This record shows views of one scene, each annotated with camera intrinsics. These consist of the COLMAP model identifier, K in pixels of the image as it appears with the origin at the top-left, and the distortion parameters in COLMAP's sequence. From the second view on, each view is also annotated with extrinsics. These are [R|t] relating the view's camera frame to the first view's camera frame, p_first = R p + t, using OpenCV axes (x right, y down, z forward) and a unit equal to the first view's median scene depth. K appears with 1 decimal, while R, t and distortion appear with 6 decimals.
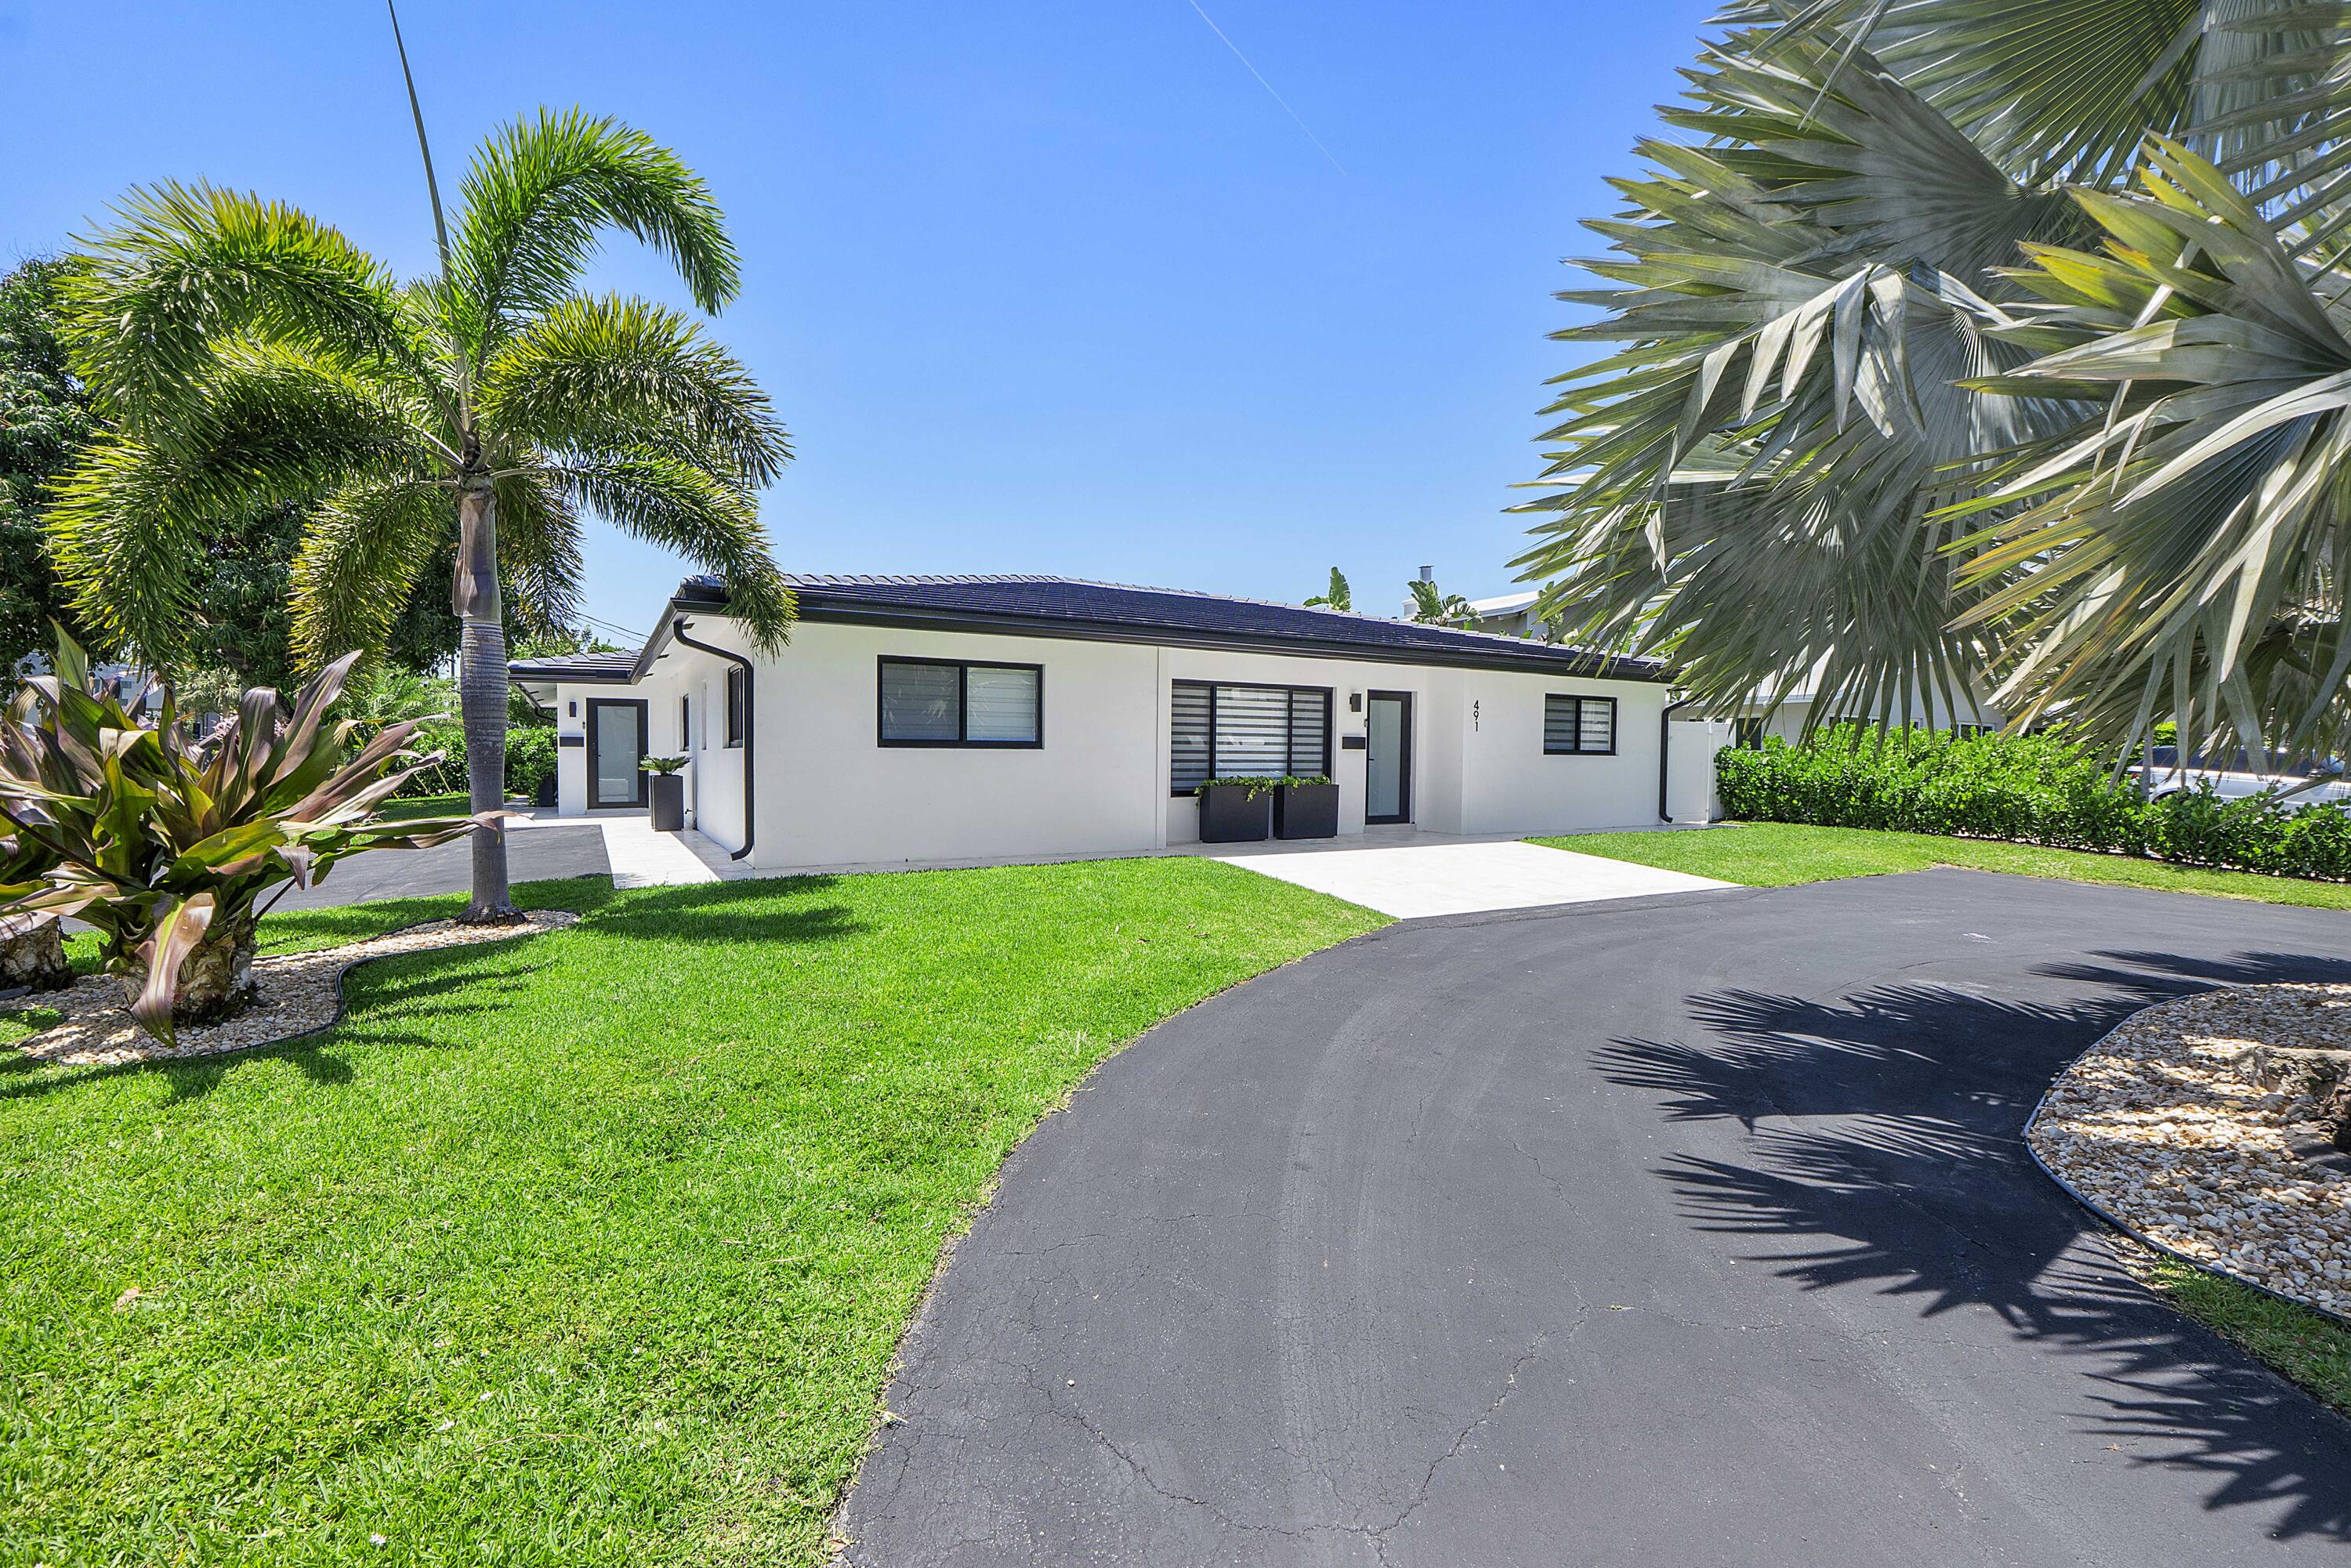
lens RADIAL K [[995.0, 0, 1188.6], [0, 995.0, 777.6], [0, 0, 1]] dist [-0.005995, 0.000339]
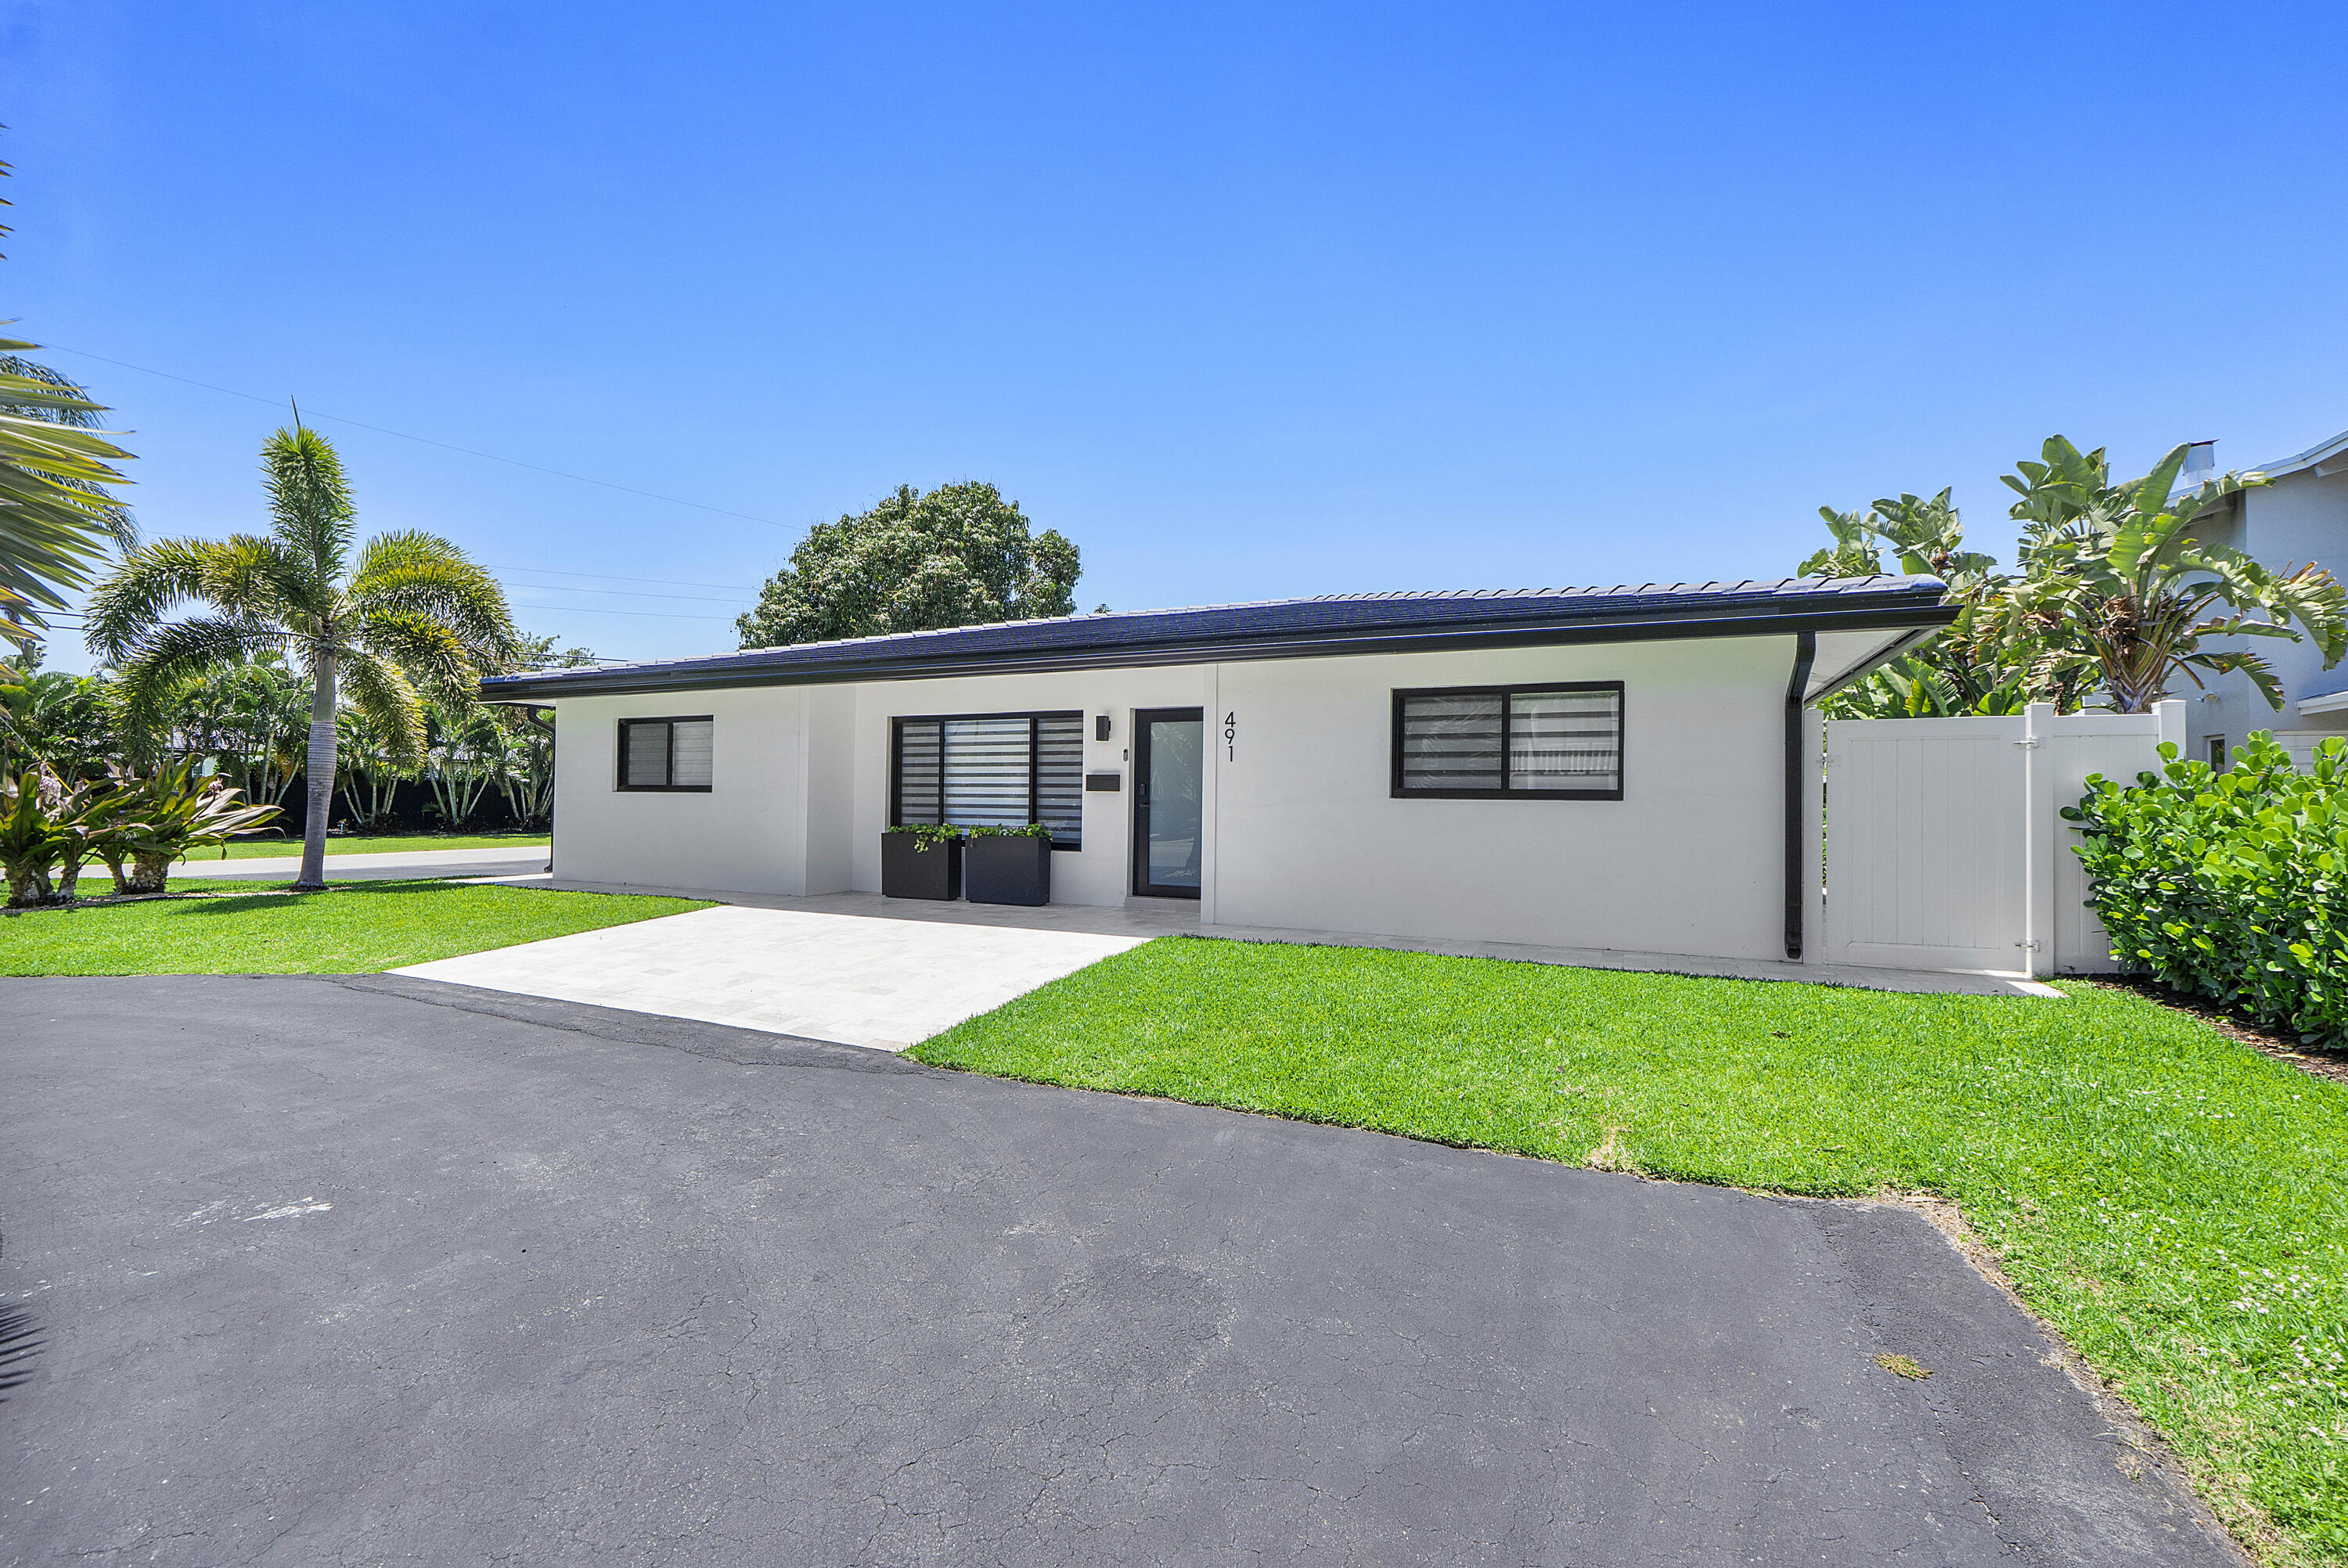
lens RADIAL K [[988.1, 0, 1192.8], [0, 988.1, 776.4], [0, 0, 1]] dist [-0.006750, 0.000953]
pose [[0.571005, -0.019185, -0.820722, 0.770352], [-0.021466, 0.999036, -0.038287, -0.012252], [0.820666, 0.039480, 0.570043, 0.607551]]
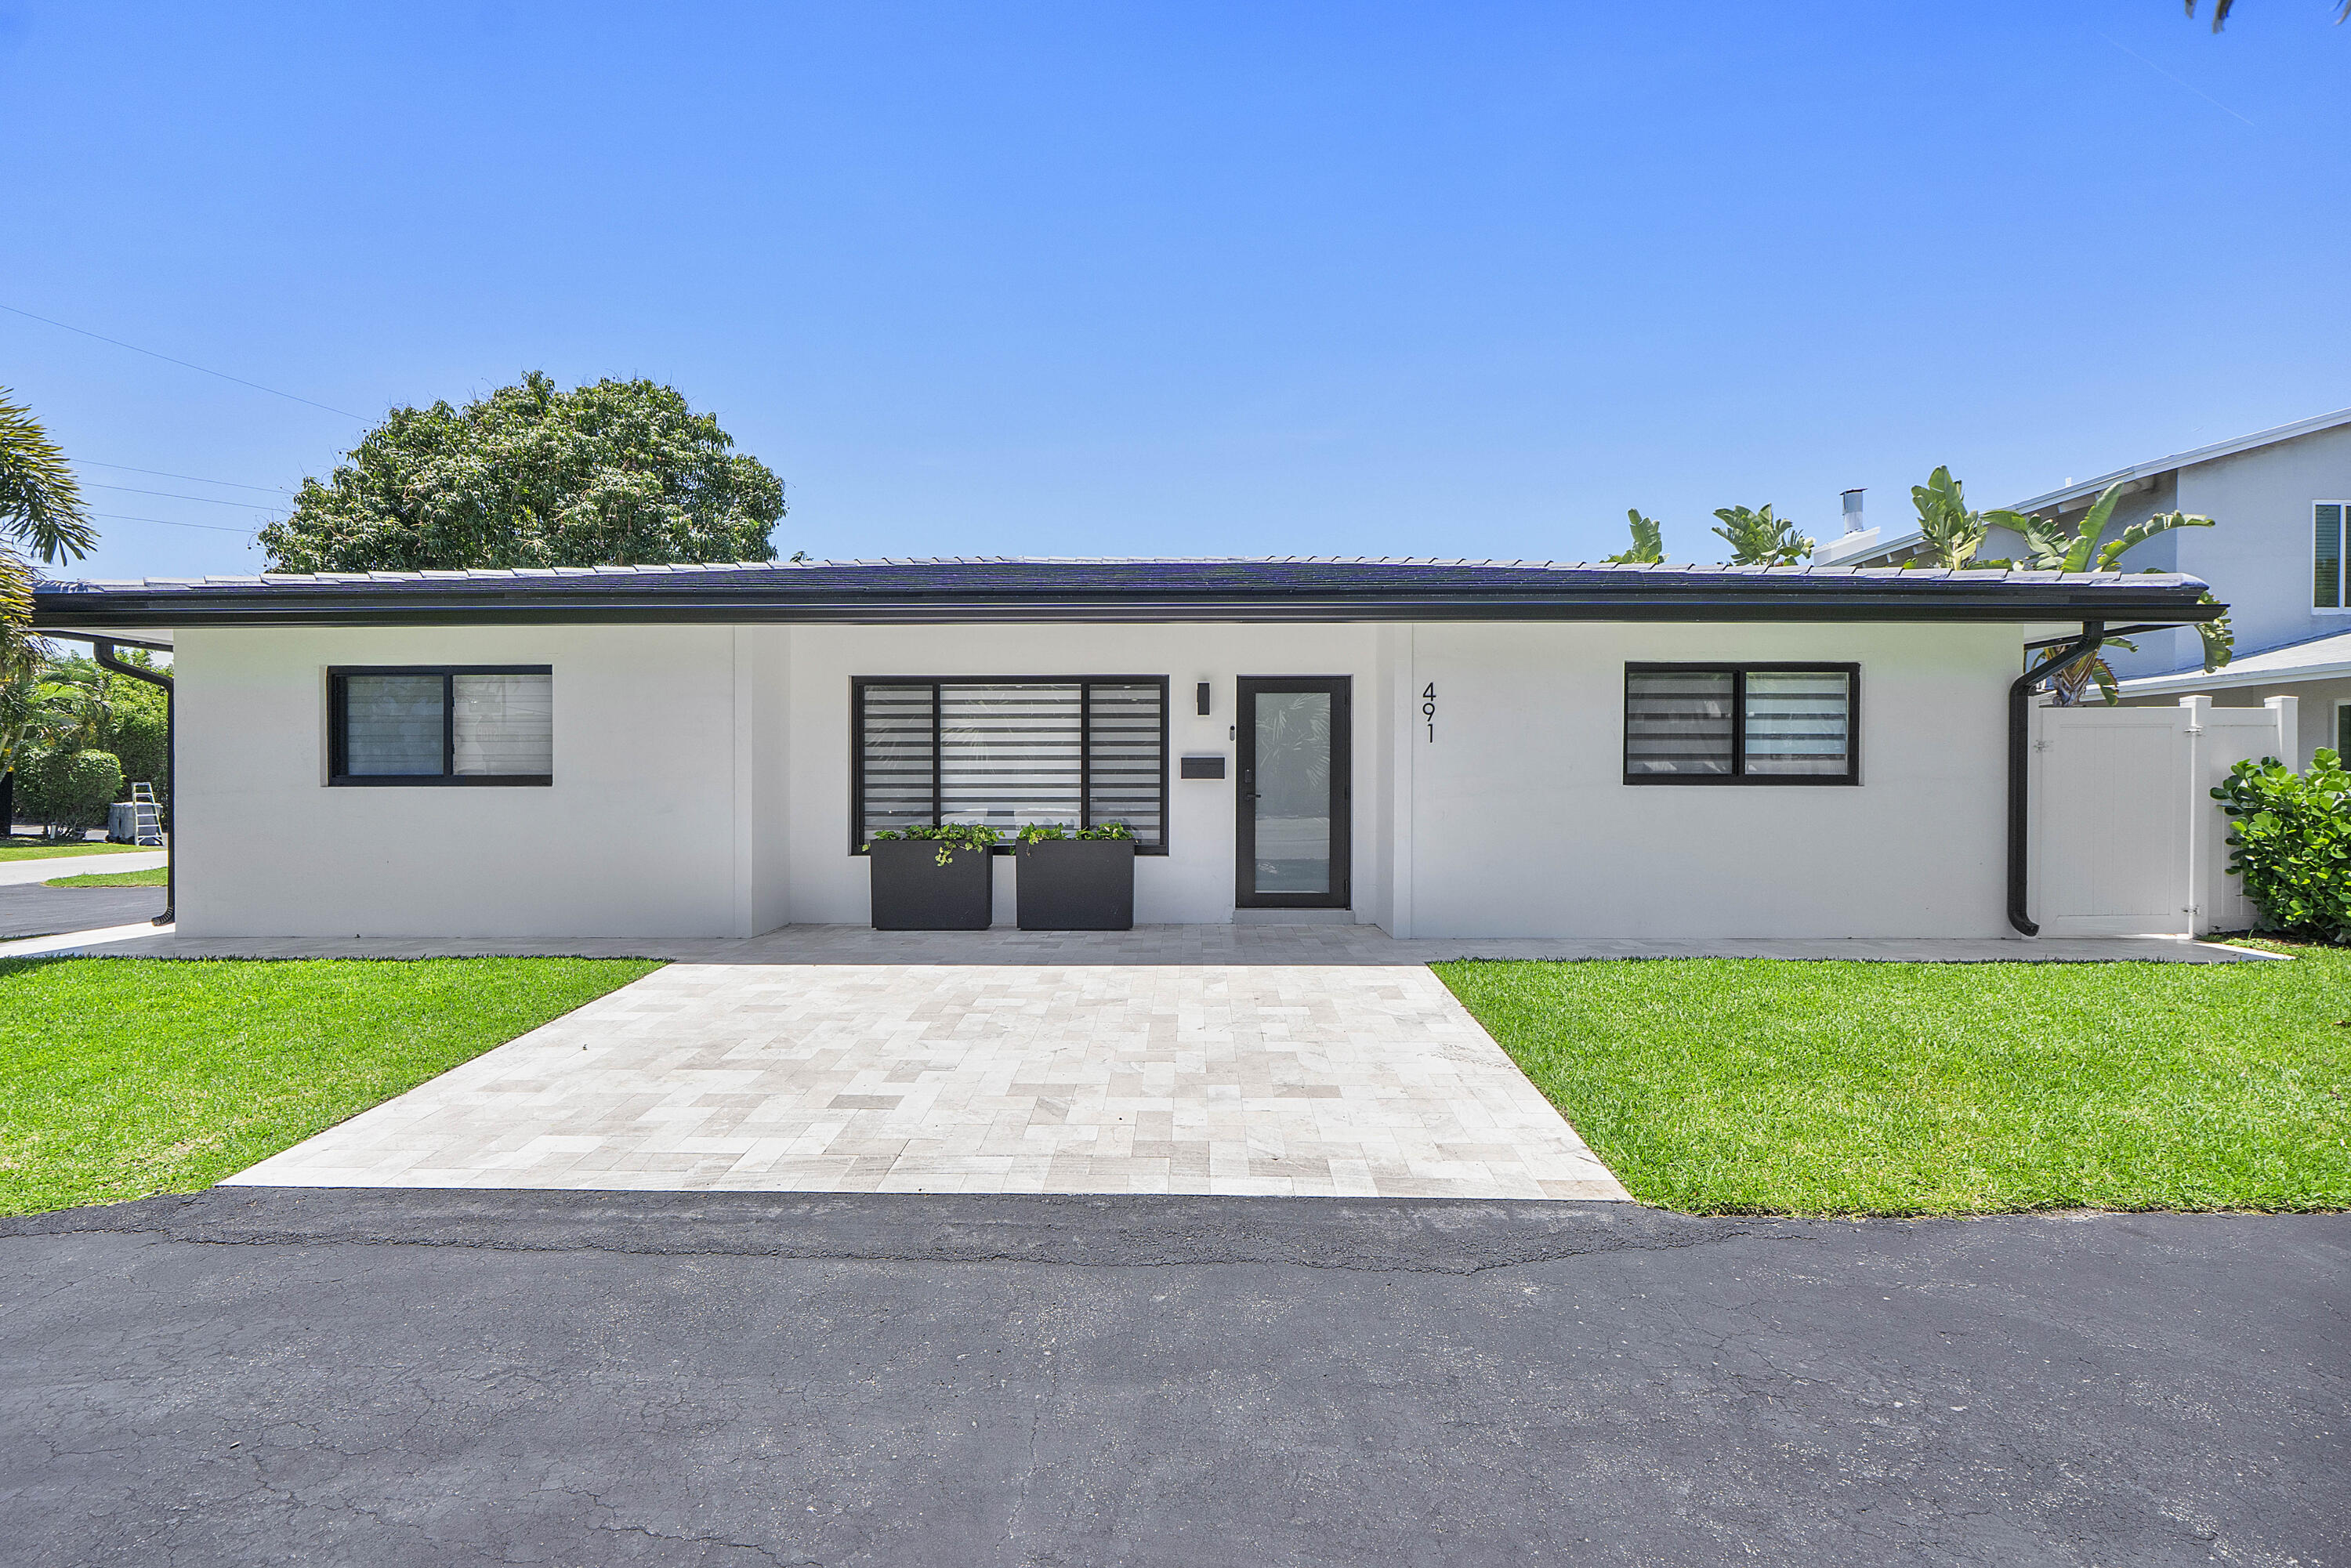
lens RADIAL K [[995.0, 0, 1183.2], [0, 995.0, 784.1], [0, 0, 1]] dist [-0.005995, 0.000339]
pose [[0.853671, -0.004337, -0.520795, 0.439693], [-0.003865, 0.999885, -0.014662, -0.016160], [0.520799, 0.014530, 0.853556, 0.474519]]
